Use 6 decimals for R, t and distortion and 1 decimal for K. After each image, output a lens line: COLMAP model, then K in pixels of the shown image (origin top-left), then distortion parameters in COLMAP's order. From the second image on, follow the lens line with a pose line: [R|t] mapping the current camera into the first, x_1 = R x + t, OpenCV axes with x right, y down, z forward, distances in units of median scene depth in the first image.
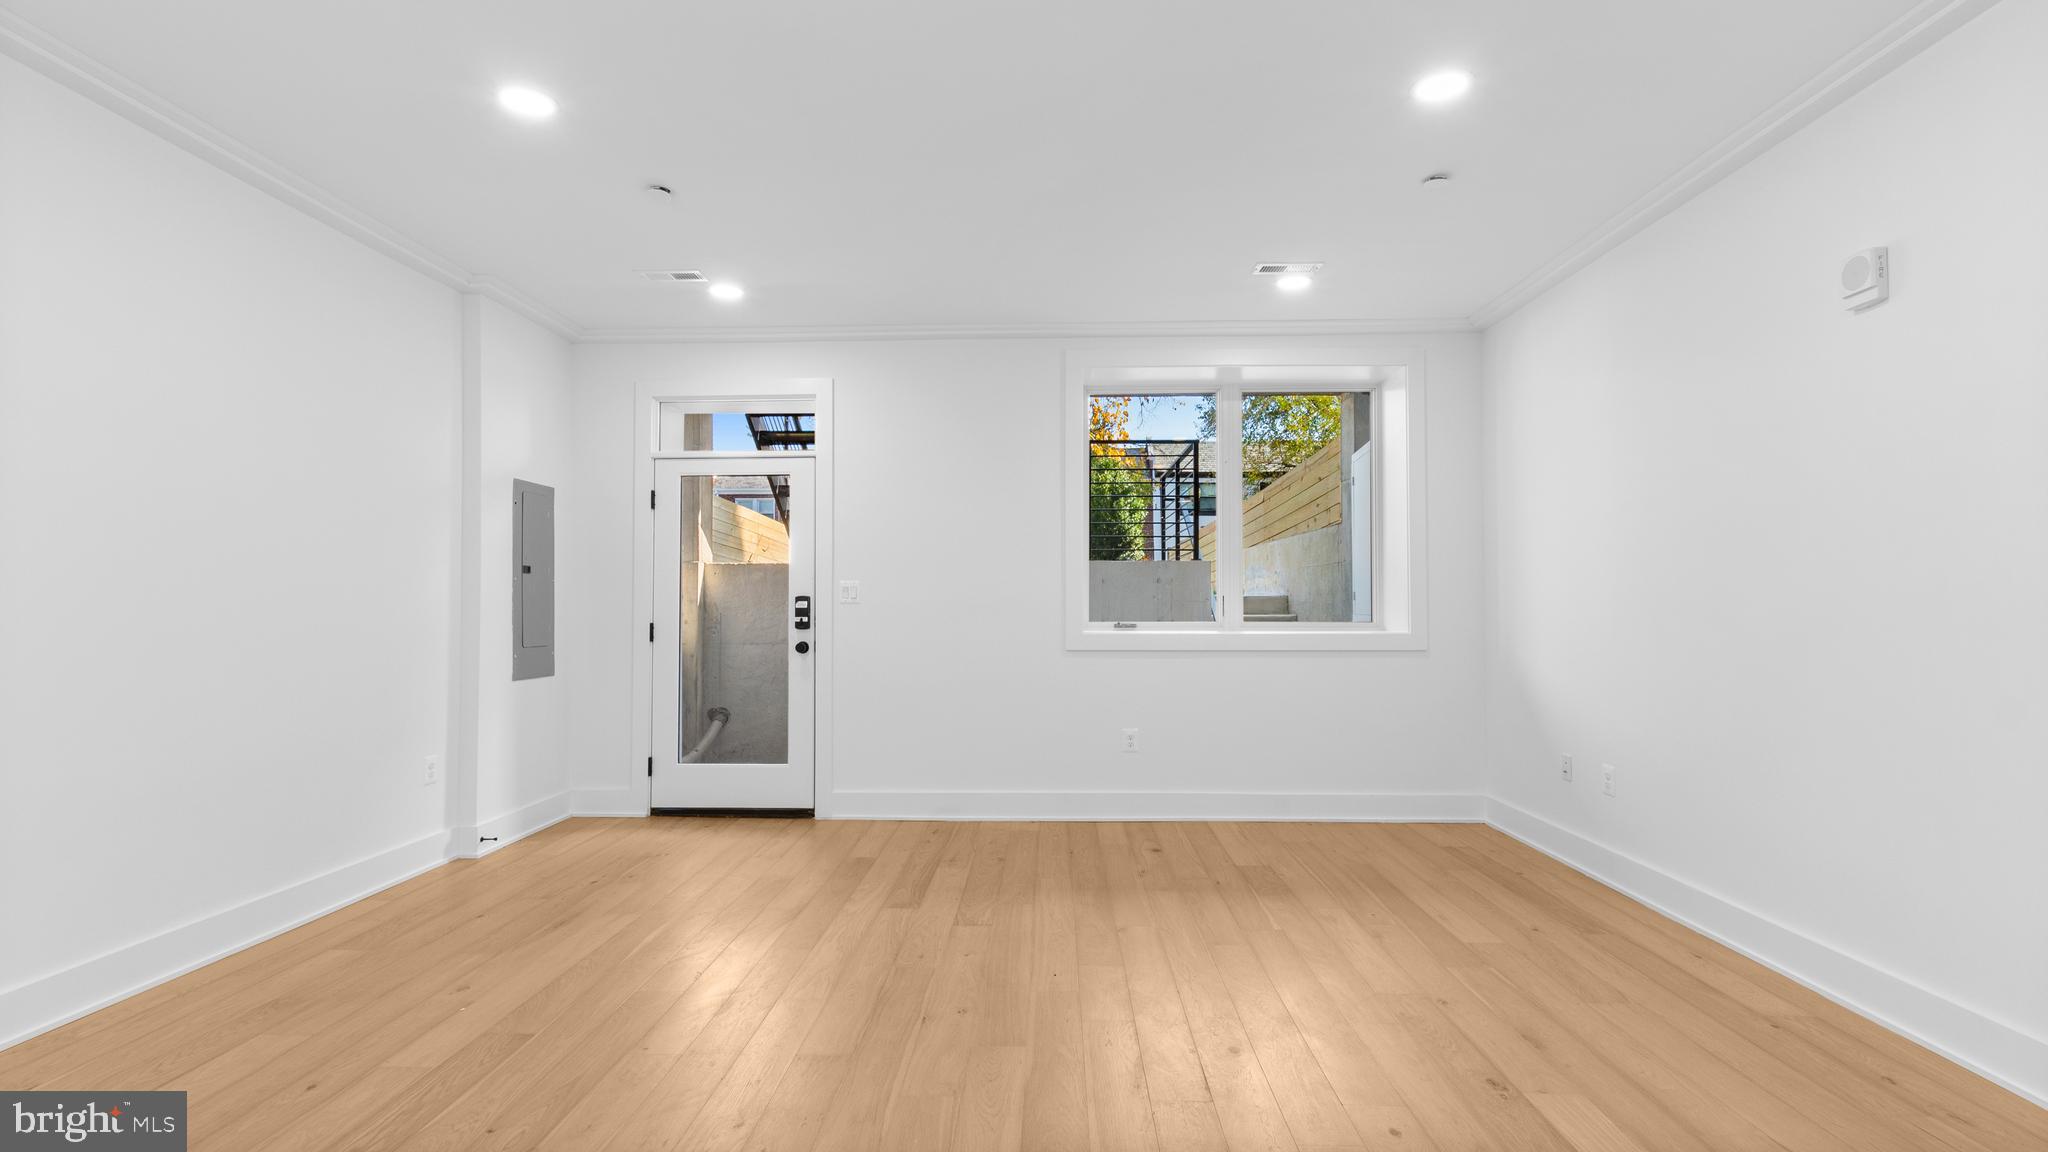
lens RADIAL K [[947.5, 0, 1028.9], [0, 947.5, 587.2], [0, 0, 1]] dist [0.007854, 0.000480]
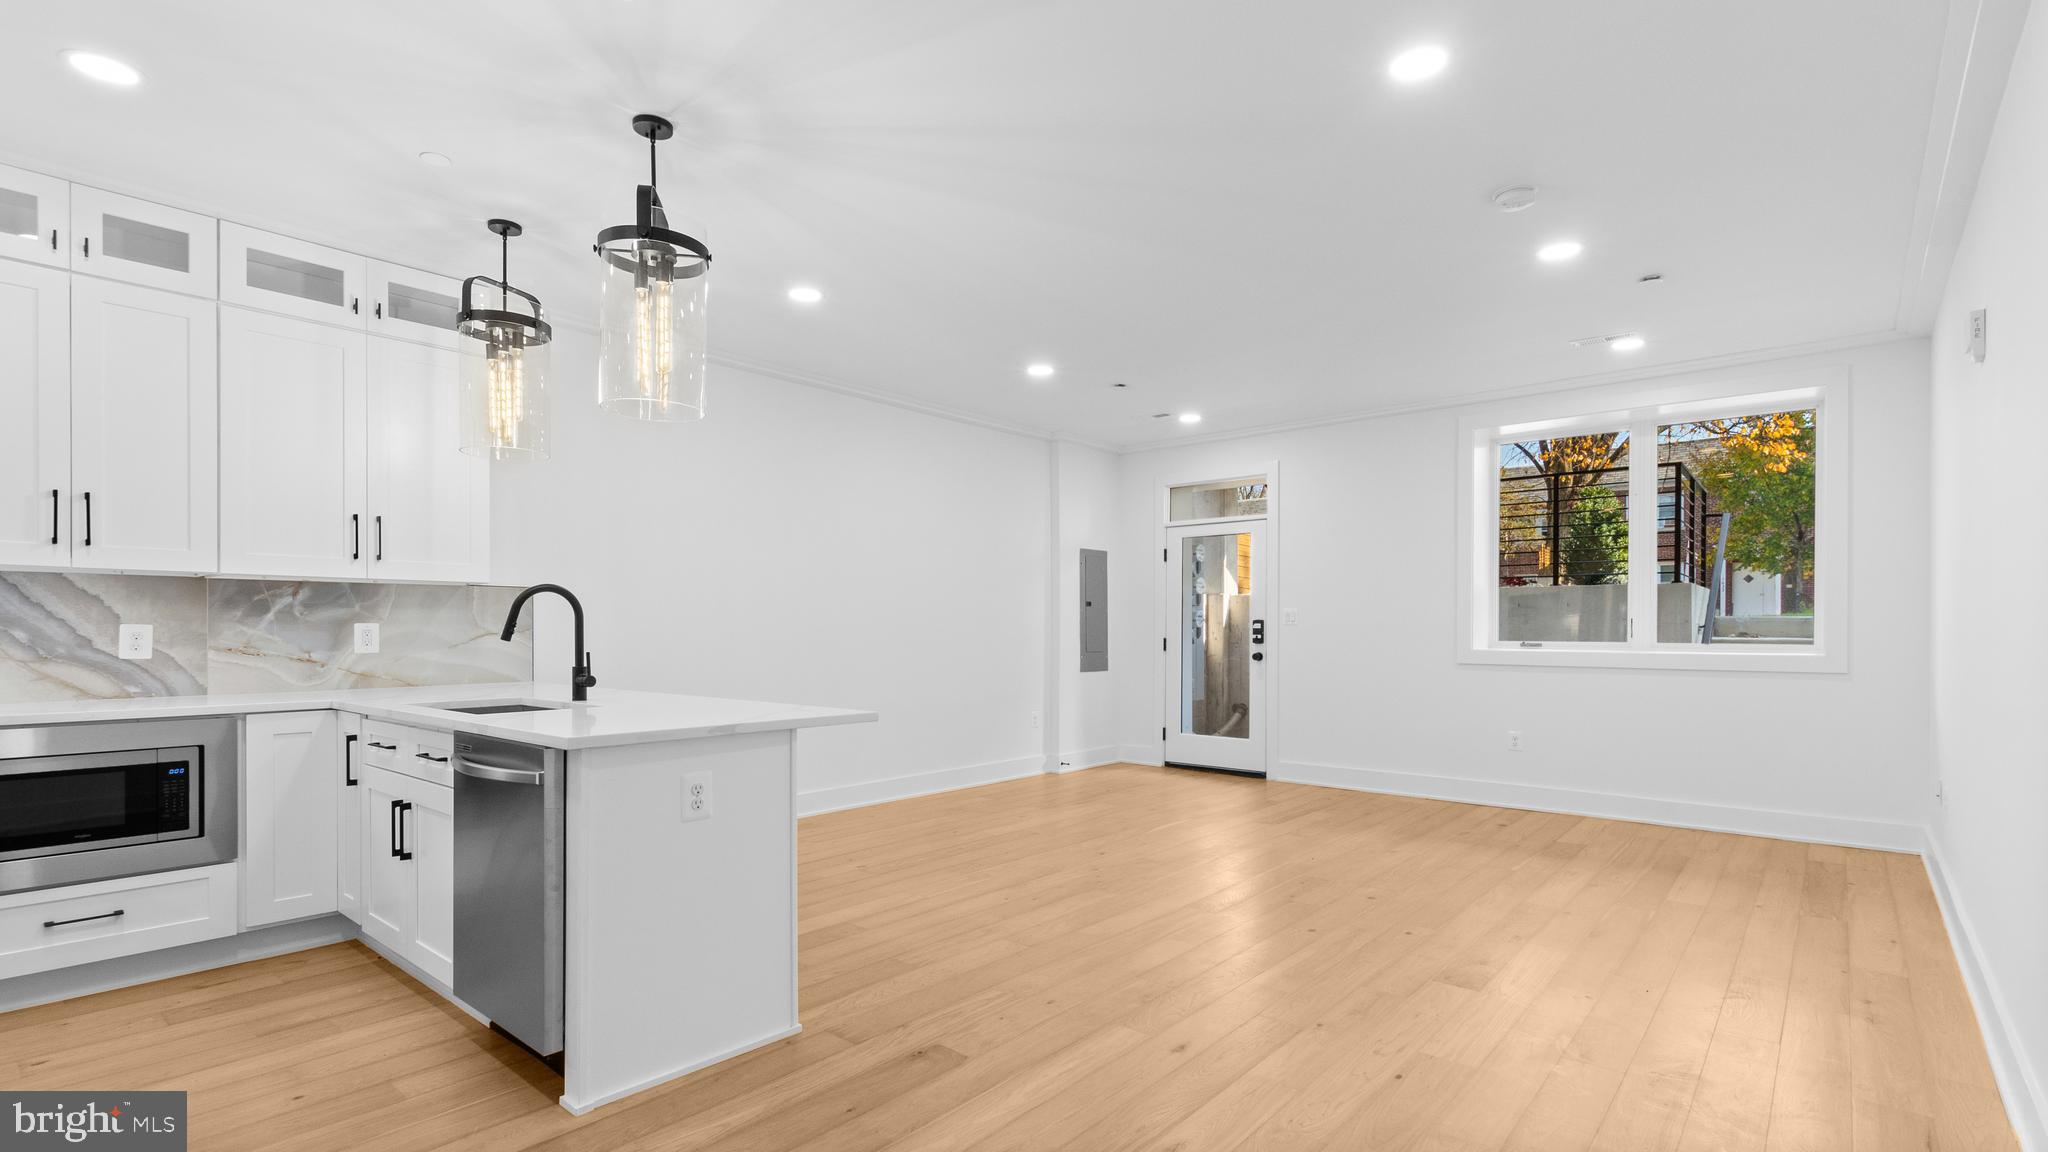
lens RADIAL K [[960.0, 0, 1019.4], [0, 960.0, 632.7], [0, 0, 1]] dist [0.004725, 0.000723]
pose [[0.774551, 0.005976, -0.632483, 0.400372], [0.009882, 0.999719, 0.021547, -0.005898], [0.632434, -0.022940, 0.774274, -0.331311]]
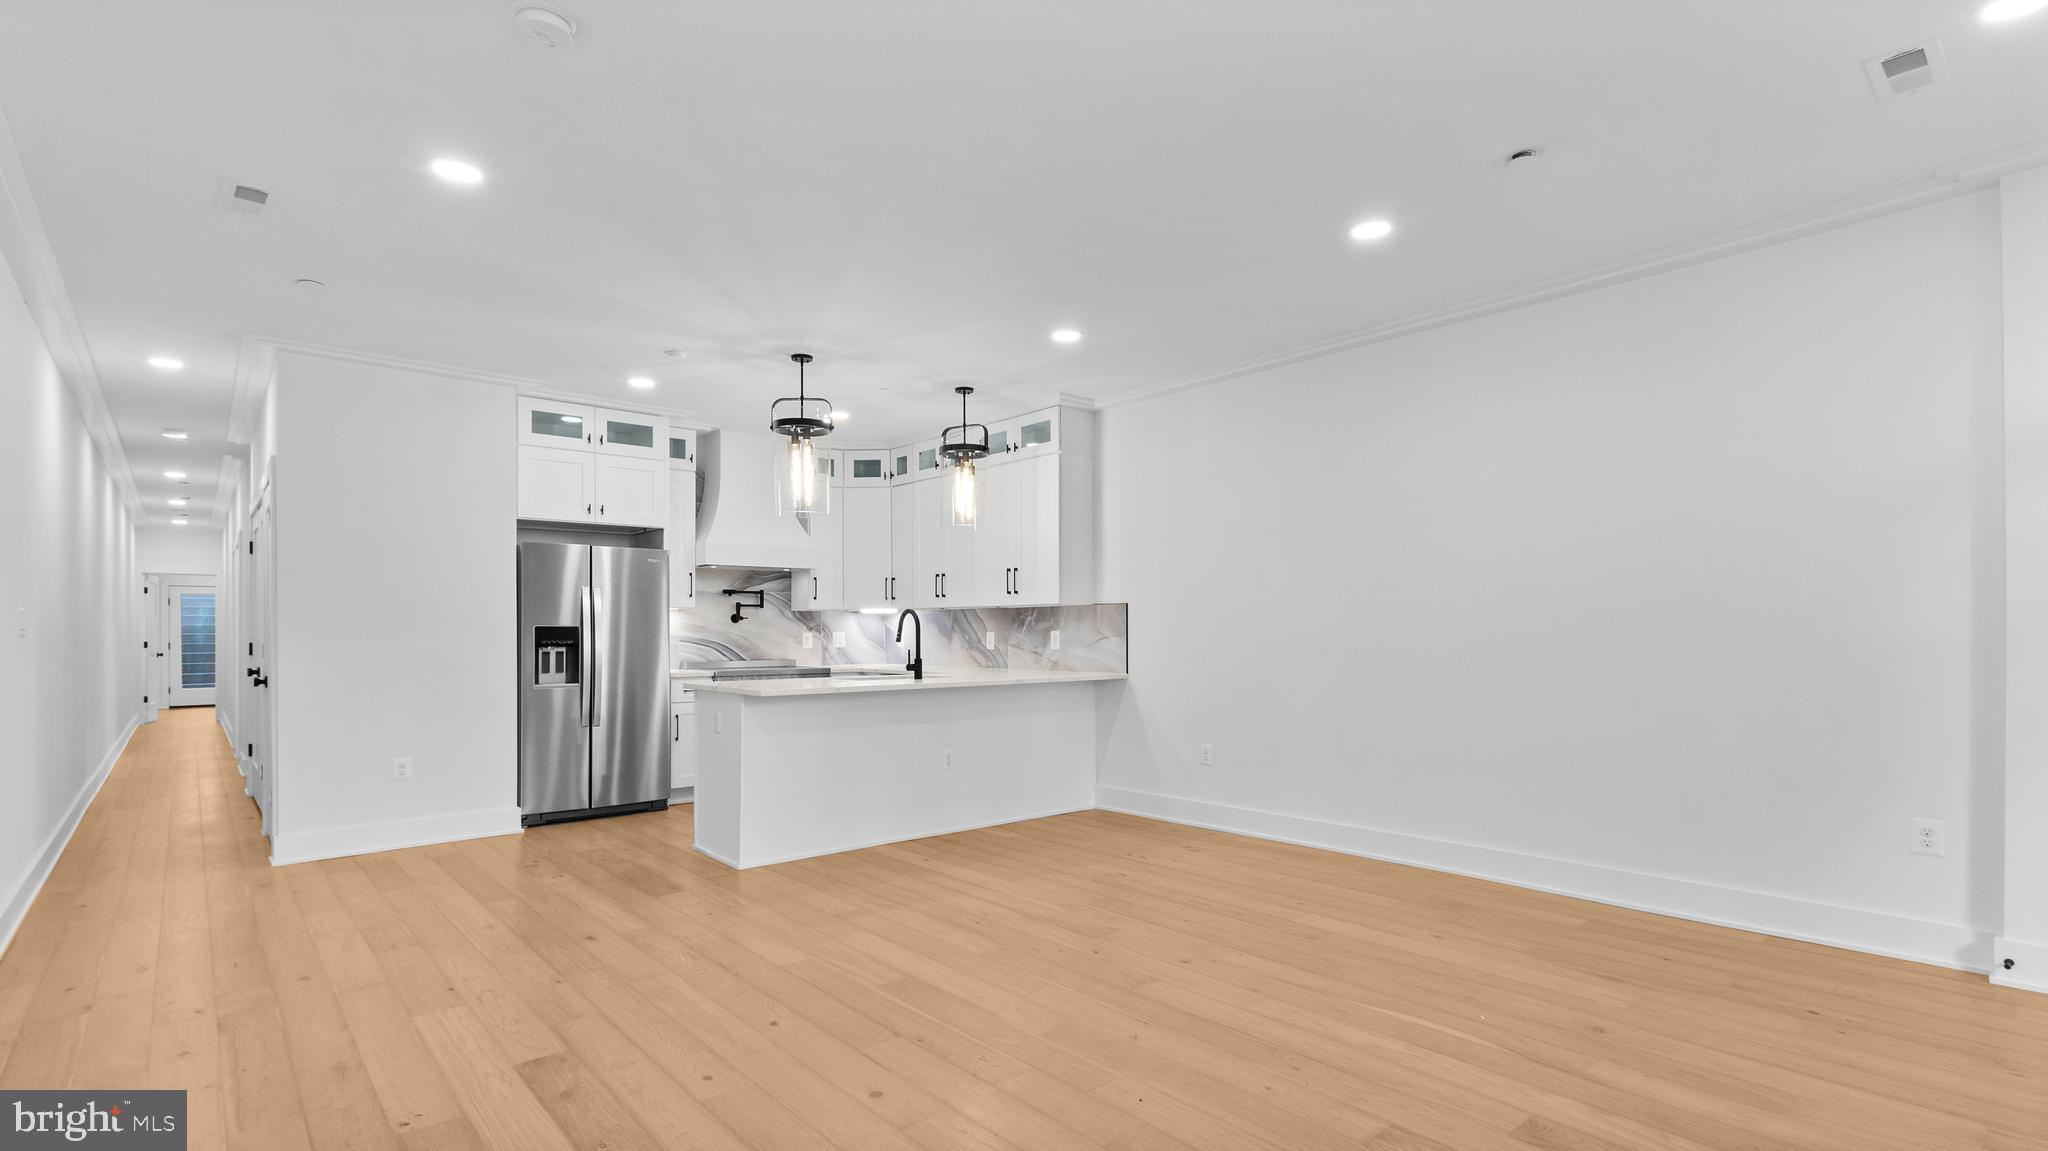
lens RADIAL K [[960.0, 0, 1019.4], [0, 960.0, 632.2], [0, 0, 1]] dist [0.004725, 0.000723]
pose [[-0.741721, 0.005587, -0.670685, 0.384864], [0.019256, 0.999730, -0.012967, 0.016666], [0.670432, -0.022533, -0.741629, 0.926424]]
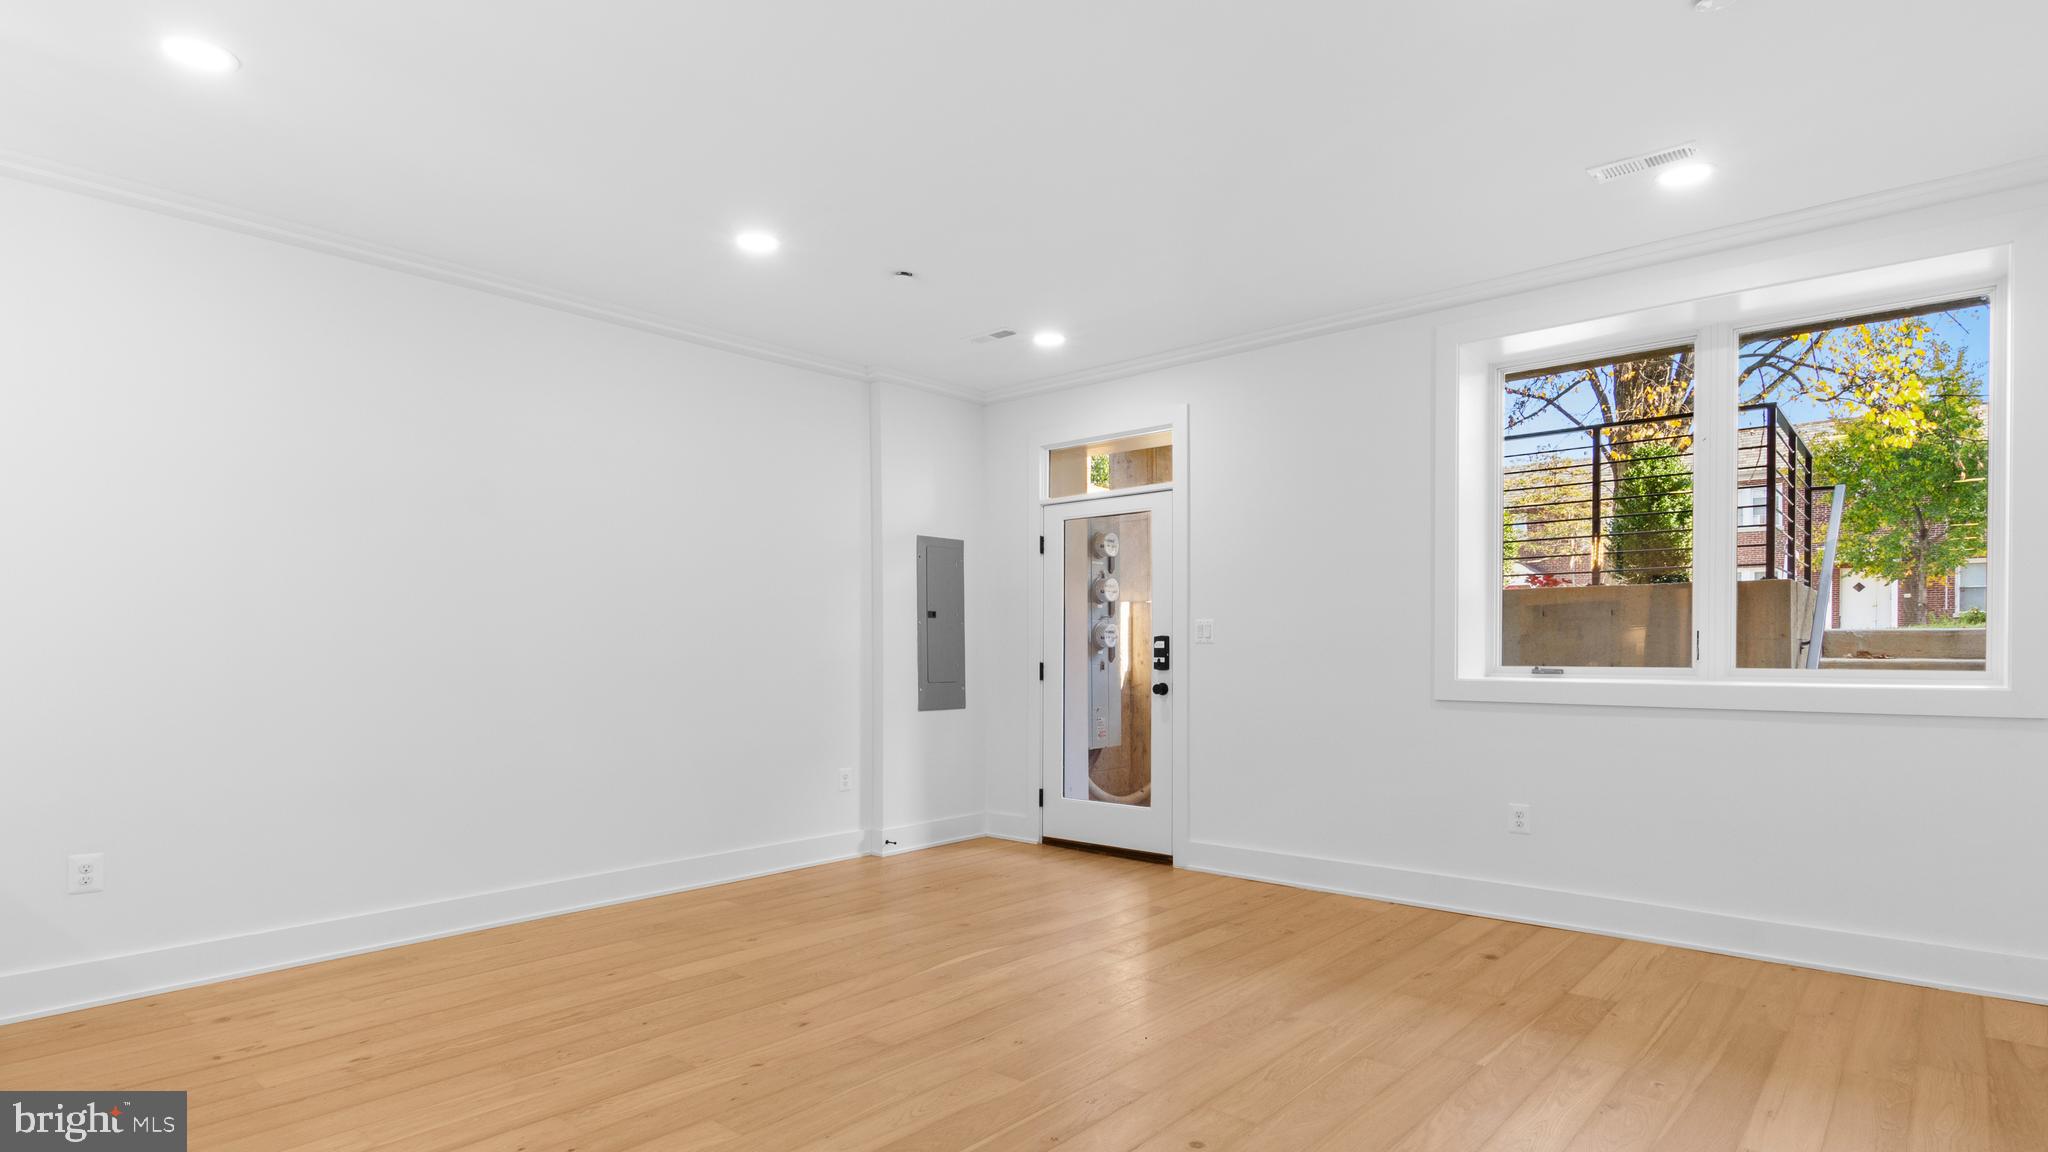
lens RADIAL K [[1078.2, 0, 1022.0], [0, 1078.2, 661.3], [0, 0, 1]] dist [0.002614, -0.001093]
pose [[0.768376, 0.007679, -0.639952, 0.370965], [0.013730, 0.999500, 0.028479, 0.002206], [0.639851, -0.030669, 0.767887, 0.068560]]
